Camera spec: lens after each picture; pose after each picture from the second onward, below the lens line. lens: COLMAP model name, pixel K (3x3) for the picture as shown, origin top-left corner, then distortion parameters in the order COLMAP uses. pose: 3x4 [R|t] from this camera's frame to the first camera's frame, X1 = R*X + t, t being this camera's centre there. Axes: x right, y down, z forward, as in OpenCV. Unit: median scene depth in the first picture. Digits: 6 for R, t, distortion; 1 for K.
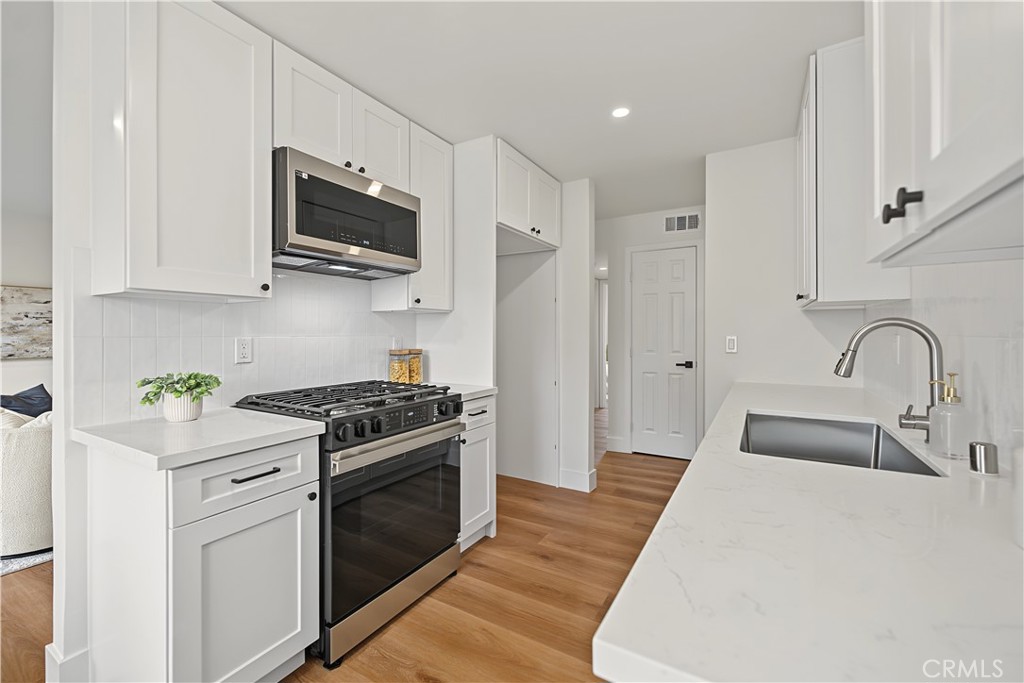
lens RADIAL K [[423.5, 0, 513.3], [0, 423.5, 334.8], [0, 0, 1]] dist [-0.000527, -0.000187]
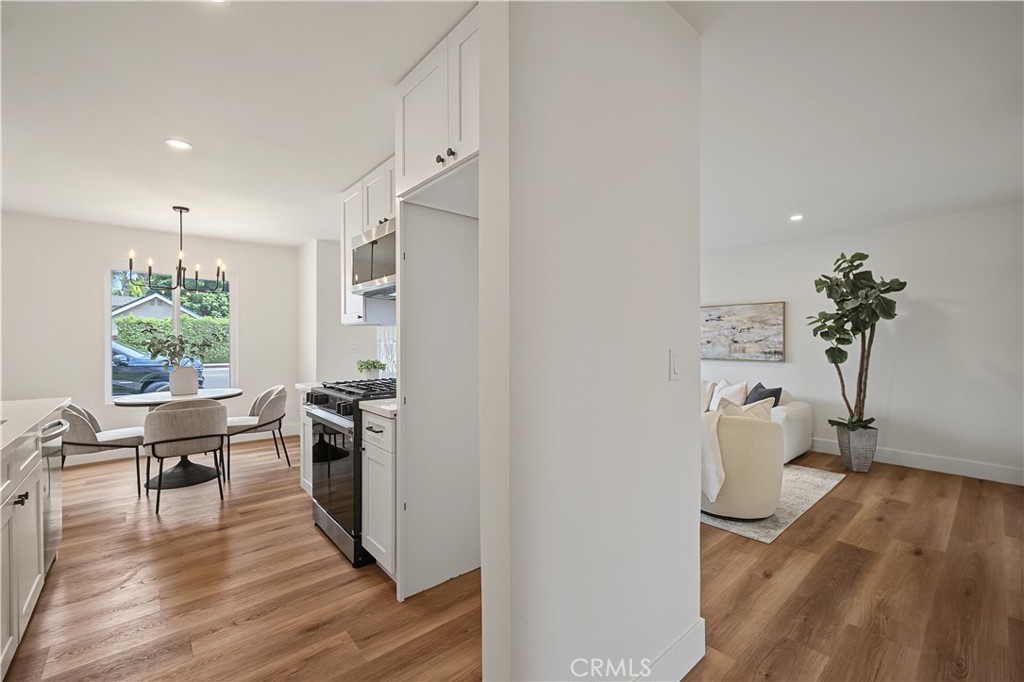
lens RADIAL K [[423.5, 0, 509.0], [0, 423.5, 343.1], [0, 0, 1]] dist [-0.000527, -0.000187]
pose [[-0.321011, 0.007547, -0.947046, 0.578564], [-0.003731, 0.999950, 0.009233, -0.010034], [0.947068, 0.006497, -0.320967, 1.325021]]
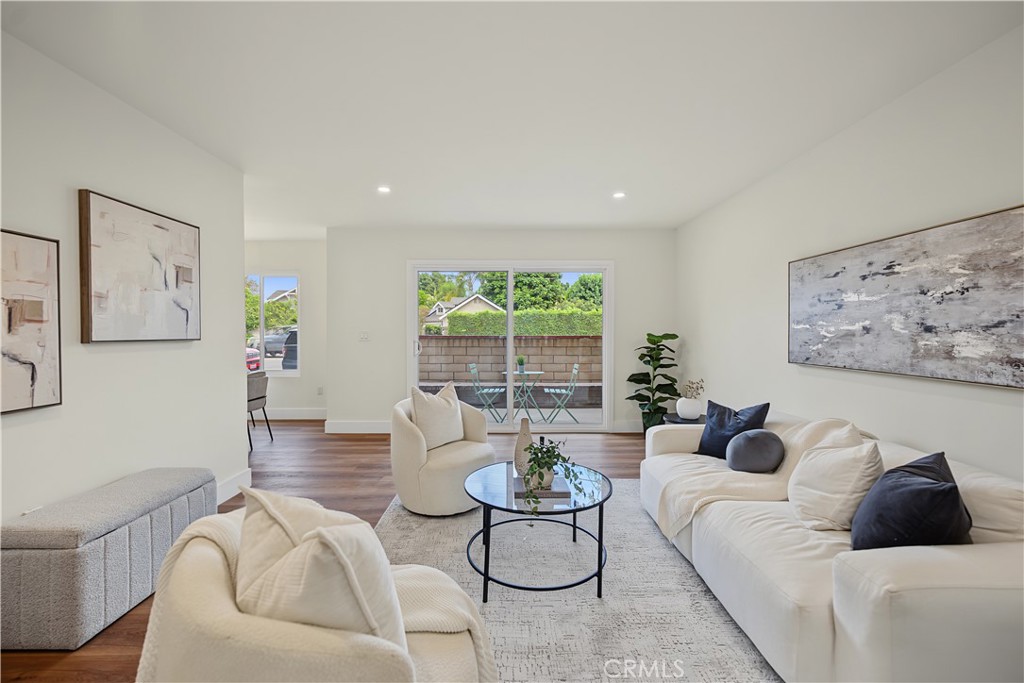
lens RADIAL K [[423.5, 0, 510.5], [0, 423.5, 335.4], [0, 0, 1]] dist [-0.000527, -0.000187]
pose [[-0.857877, 0.009482, -0.513767, -0.605985], [0.000508, 0.999845, 0.017605, -0.003293], [0.513854, 0.014842, -0.857749, 1.926708]]
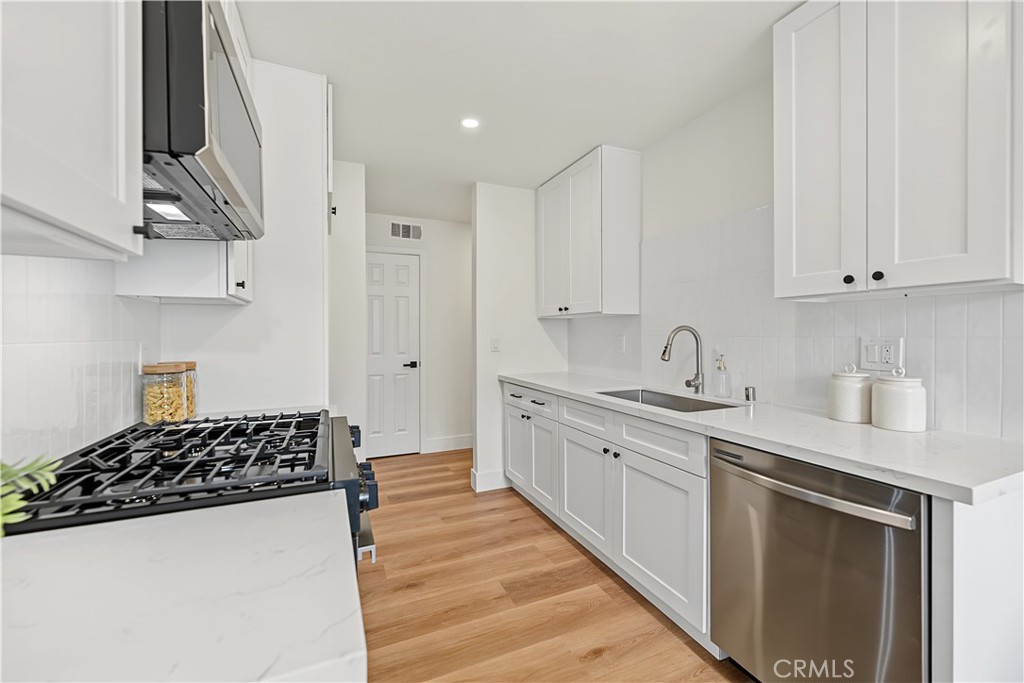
lens RADIAL K [[423.5, 0, 506.3], [0, 423.5, 330.7], [0, 0, 1]] dist [-0.000527, -0.000187]
pose [[0.595420, 0.006981, 0.803384, -0.439371], [0.005437, 0.999904, -0.012718, -0.000004], [-0.803396, 0.011941, 0.595325, 0.251772]]
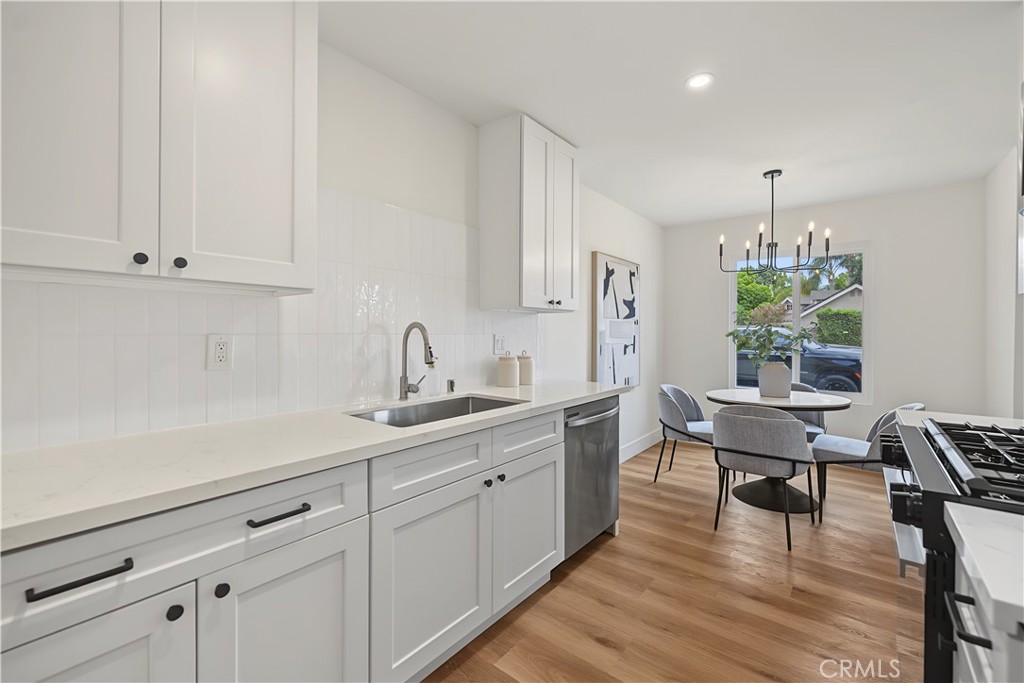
lens RADIAL K [[423.5, 0, 504.7], [0, 423.5, 332.9], [0, 0, 1]] dist [-0.000527, -0.000187]
pose [[-0.986660, -0.000291, 0.162795, 0.153282], [0.000936, 0.999972, 0.007461, -0.006430], [-0.162793, 0.007514, -0.986632, 1.126234]]
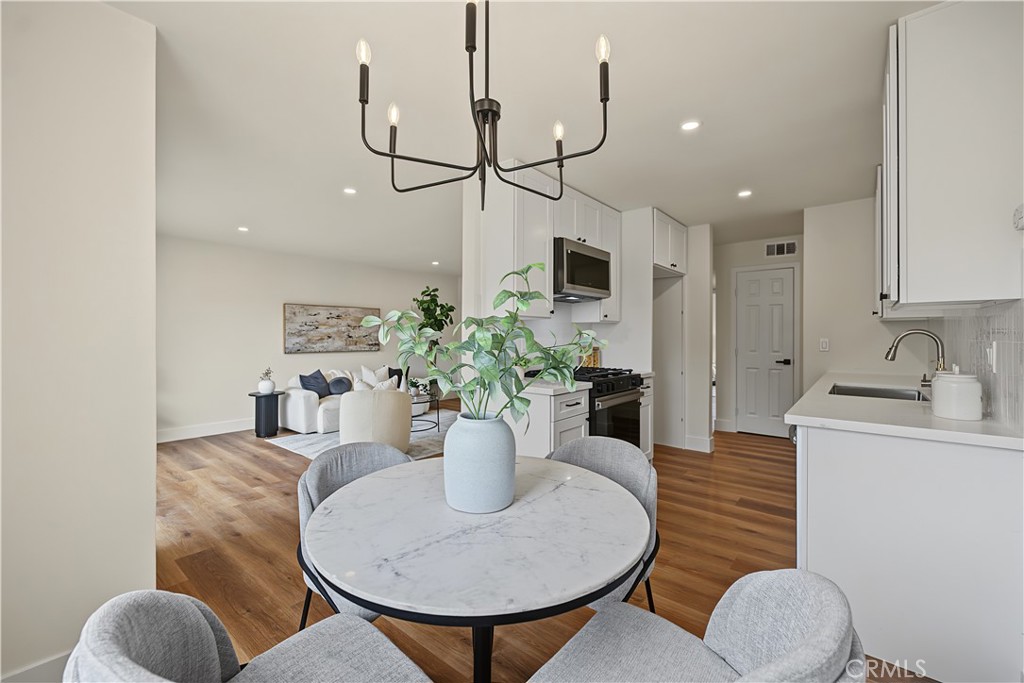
lens RADIAL K [[423.5, 0, 513.4], [0, 423.5, 335.5], [0, 0, 1]] dist [-0.000527, -0.000187]
pose [[0.987132, 0.001858, -0.159894, -0.269126], [-0.002774, 0.999981, -0.005503, 0.002095], [0.159881, 0.005876, 0.987119, -0.535014]]
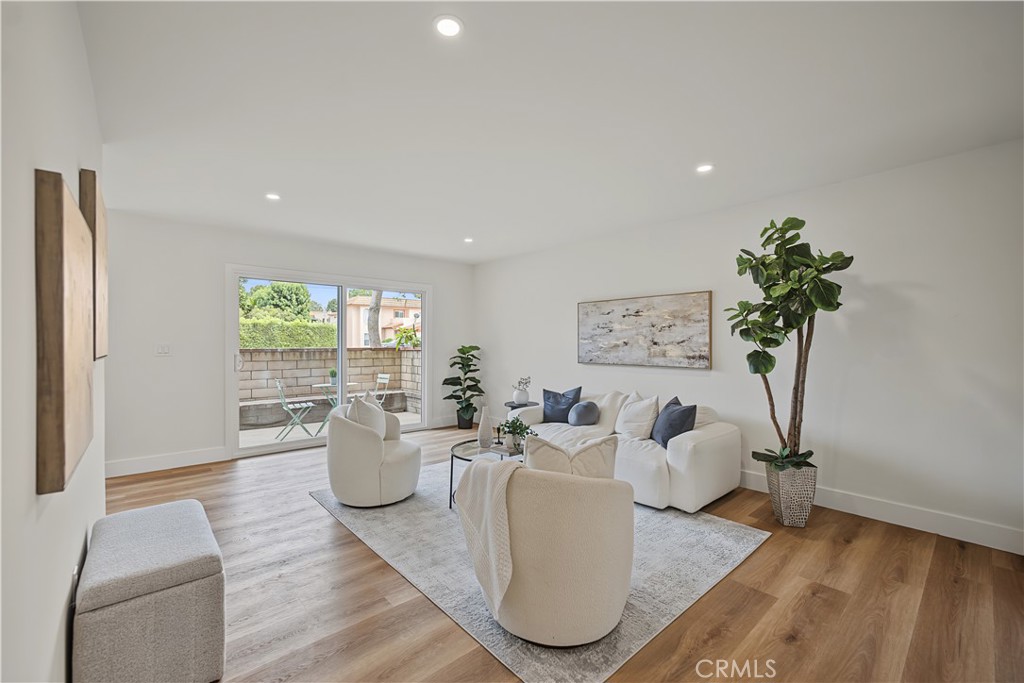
lens RADIAL K [[423.5, 0, 510.2], [0, 423.5, 343.2], [0, 0, 1]] dist [-0.000527, -0.000187]
pose [[-0.310610, 0.004295, -0.950528, 0.020167], [-0.005227, 0.999967, 0.006227, -0.008110], [0.950523, 0.006903, -0.310577, 1.657869]]
